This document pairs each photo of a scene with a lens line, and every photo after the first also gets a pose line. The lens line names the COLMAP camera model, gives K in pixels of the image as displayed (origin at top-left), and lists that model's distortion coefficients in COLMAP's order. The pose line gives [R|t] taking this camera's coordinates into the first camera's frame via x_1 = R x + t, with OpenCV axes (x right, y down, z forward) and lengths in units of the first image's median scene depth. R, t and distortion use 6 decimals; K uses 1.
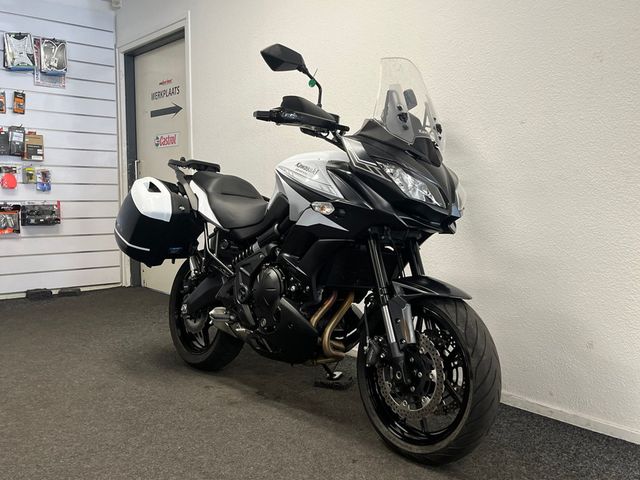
lens RADIAL K [[595.1, 0, 319.9], [0, 595.1, 239.9], [0, 0, 1]] dist [-0.005274, 0.000000]
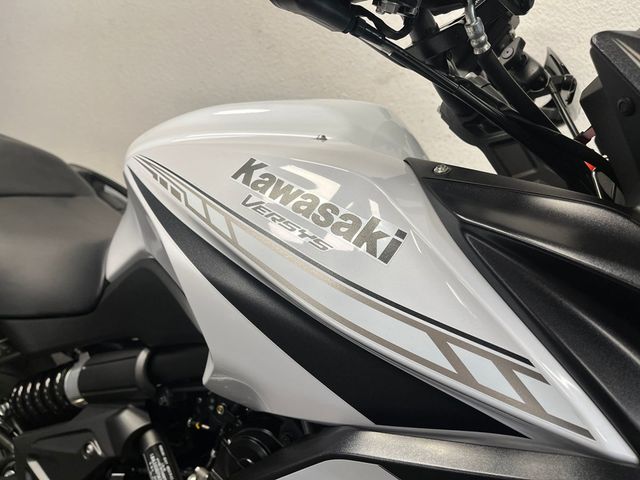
lens RADIAL K [[480.1, 0, 319.8], [0, 480.1, 240.0], [0, 0, 1]] dist [0.034489, -0.041778]
pose [[0.951184, -0.050490, 0.304468, -0.063845], [-0.009094, 0.981514, 0.191174, -0.133046], [-0.308492, -0.184611, 0.933141, 0.822492]]
